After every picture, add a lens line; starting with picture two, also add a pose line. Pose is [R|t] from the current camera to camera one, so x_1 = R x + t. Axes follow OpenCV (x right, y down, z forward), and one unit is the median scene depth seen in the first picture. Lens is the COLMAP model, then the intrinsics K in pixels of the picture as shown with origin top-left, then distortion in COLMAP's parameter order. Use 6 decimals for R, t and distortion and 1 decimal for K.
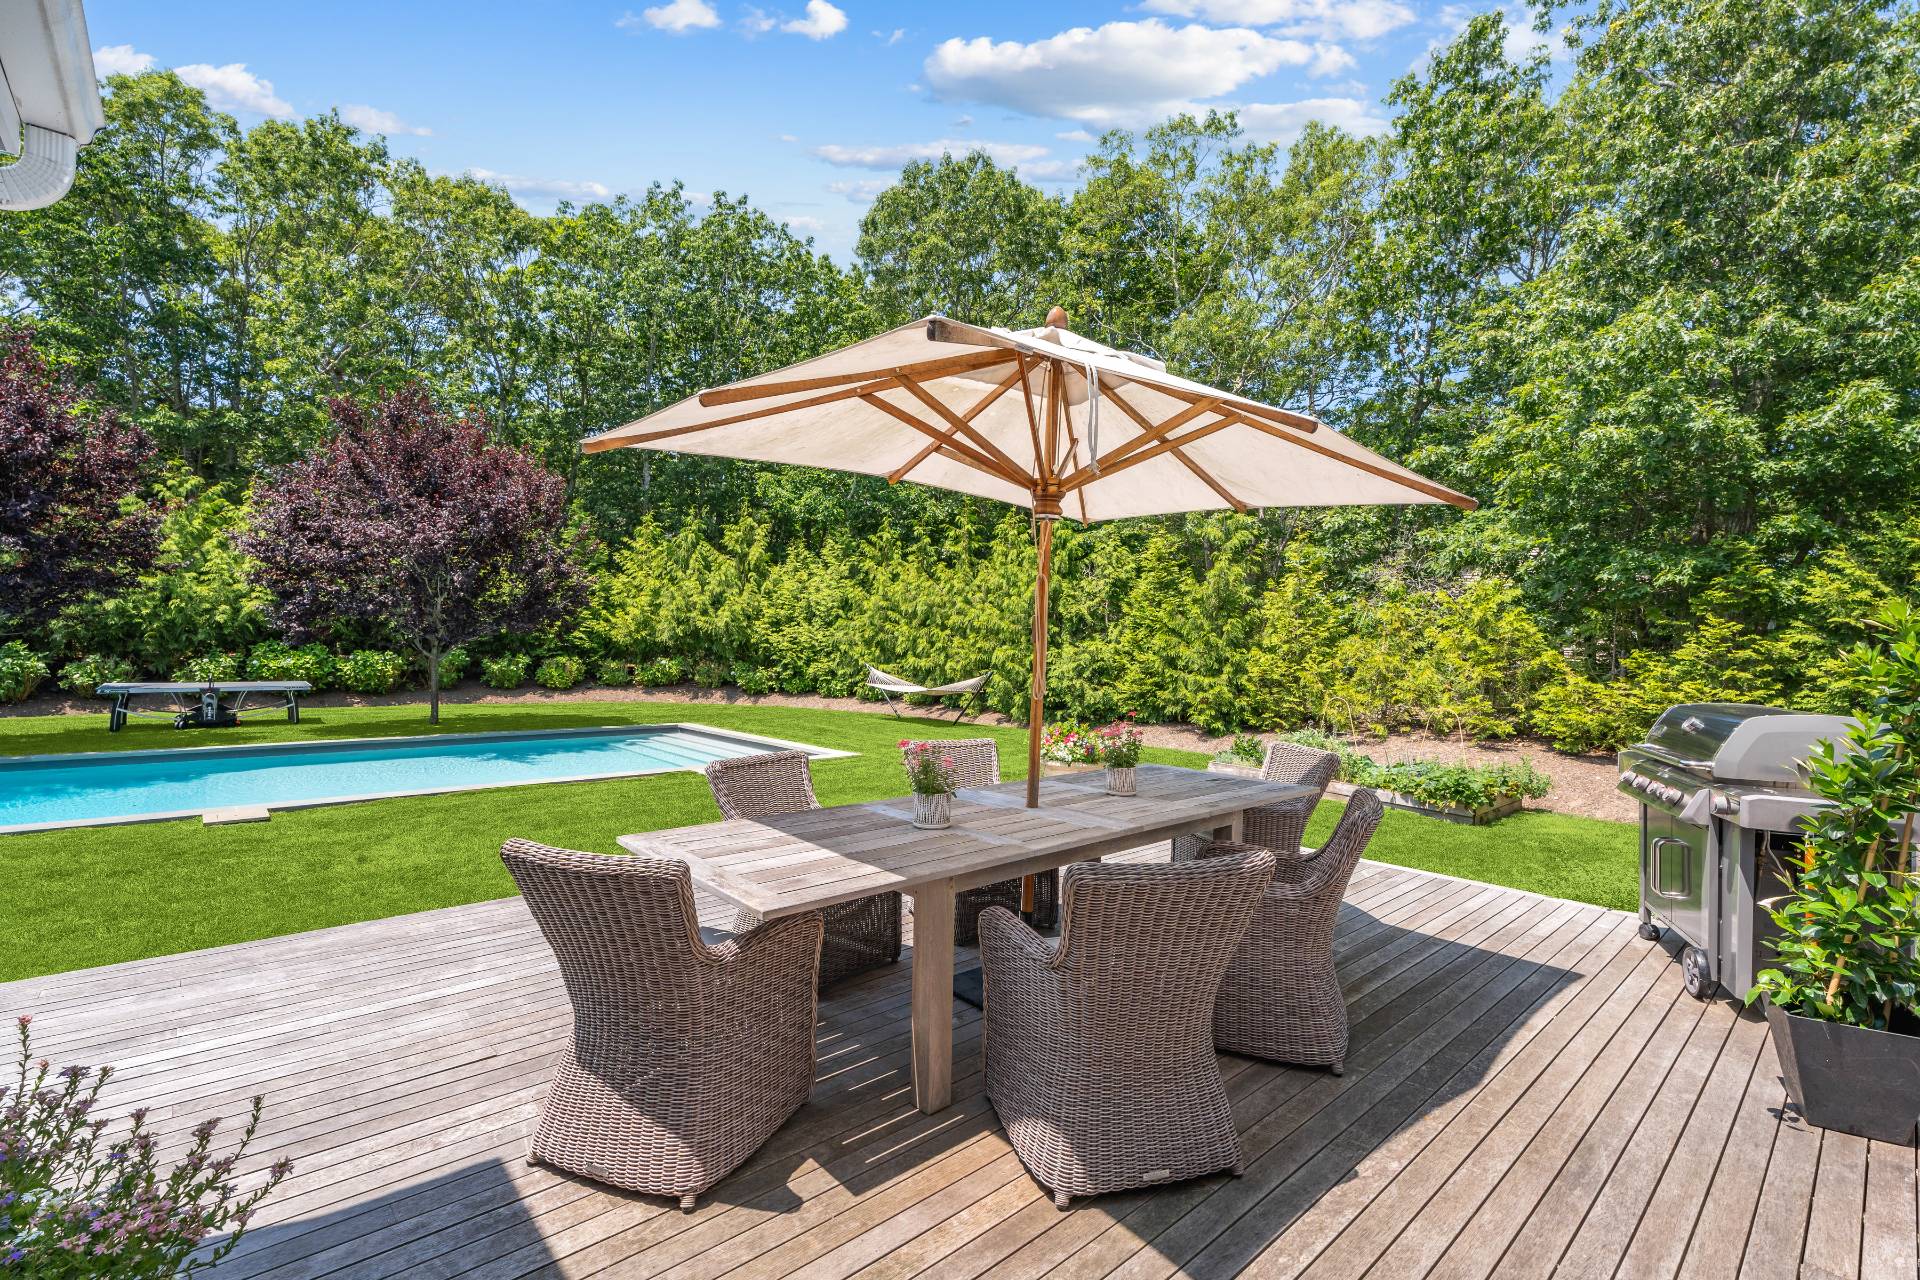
lens RADIAL K [[870.3, 0, 960.0], [0, 870.3, 640.0], [0, 0, 1]] dist [0.000880, 0.000283]
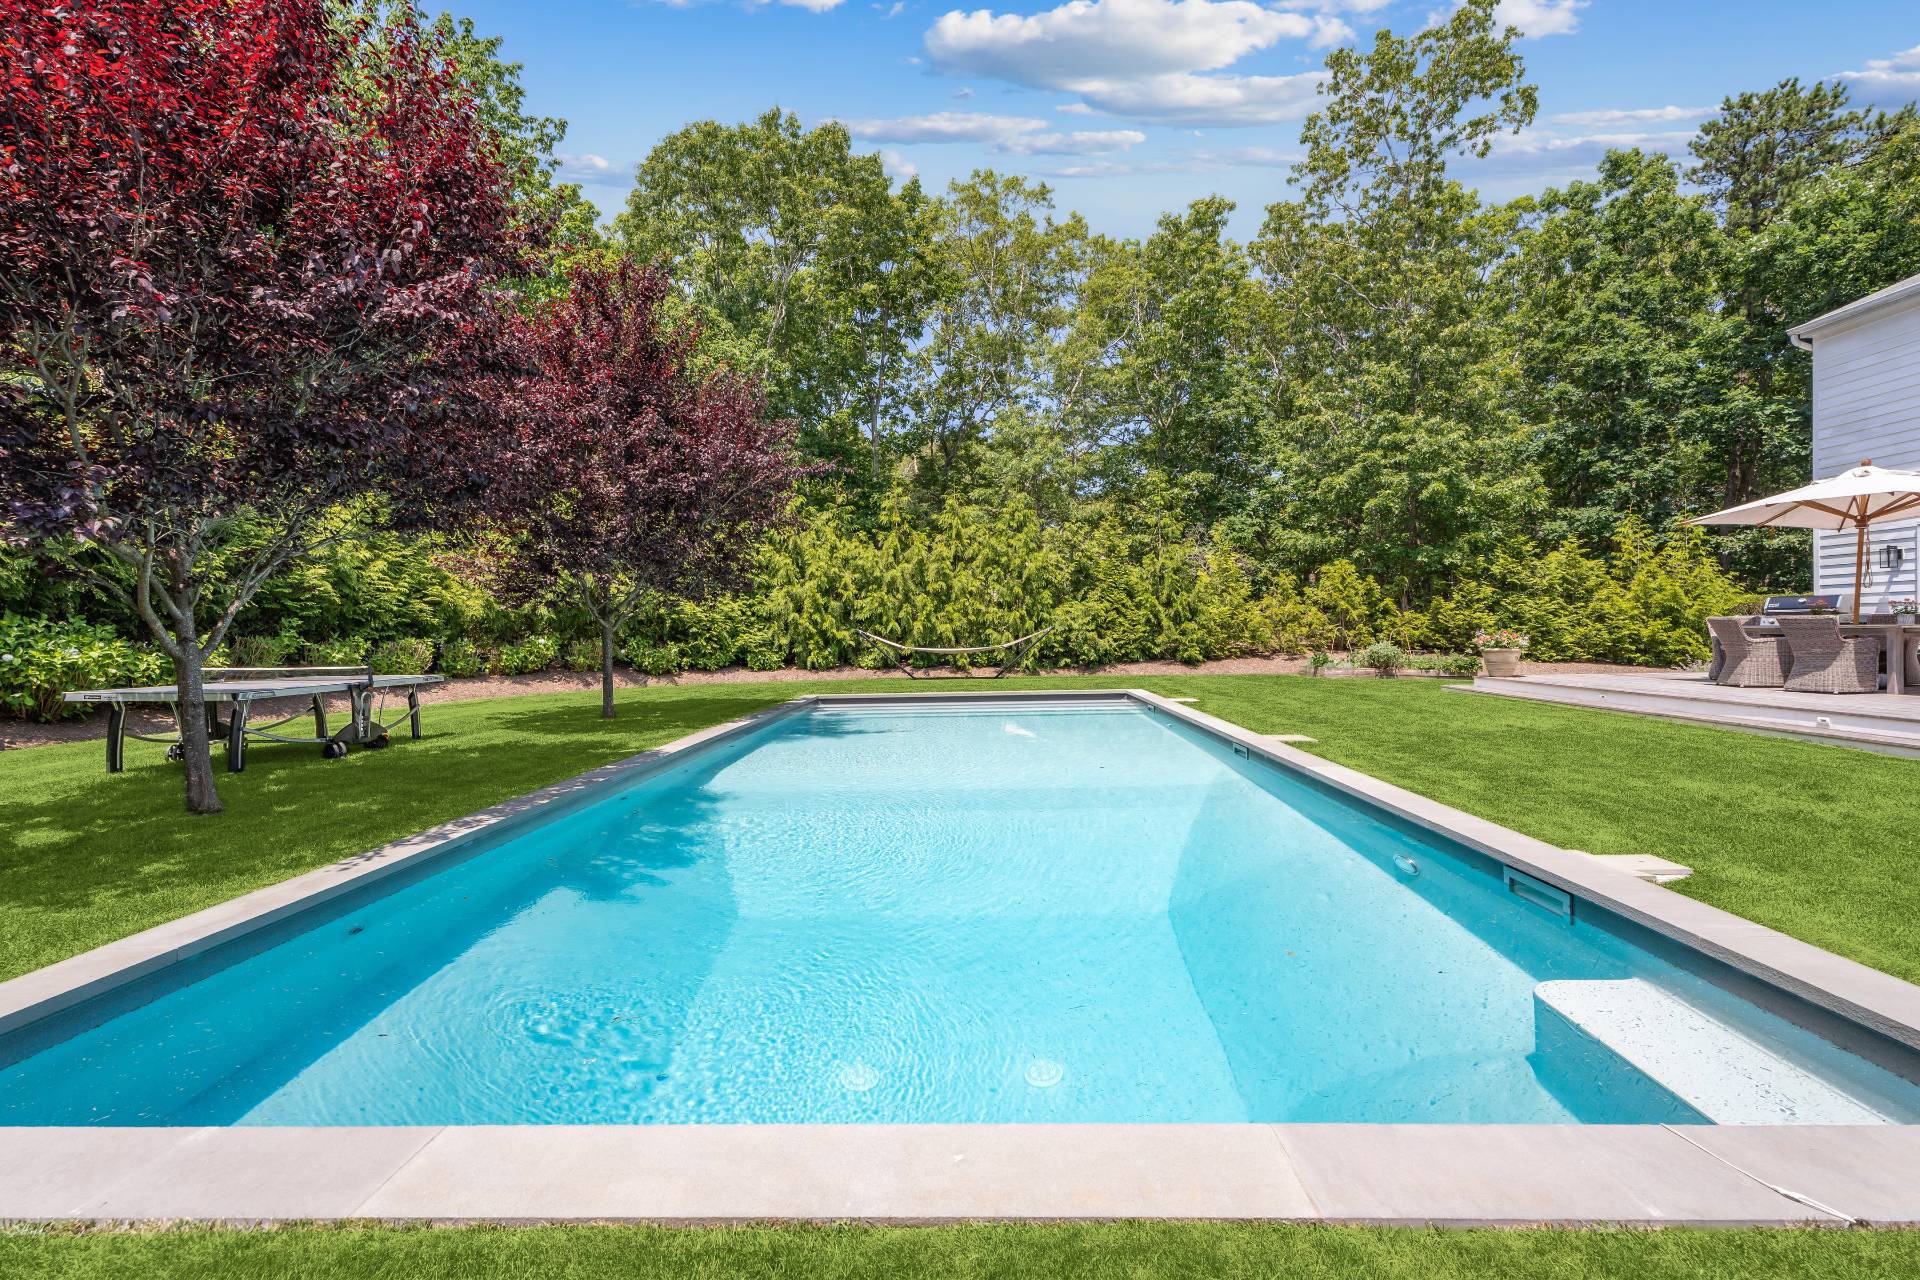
lens RADIAL K [[870.3, 0, 960.0], [0, 870.3, 640.0], [0, 0, 1]] dist [0.000880, 0.000283]
pose [[0.684814, -0.038718, 0.727688, -0.672437], [0.024383, 0.999246, 0.030221, 0.010693], [-0.728310, -0.002952, 0.685242, 0.209378]]
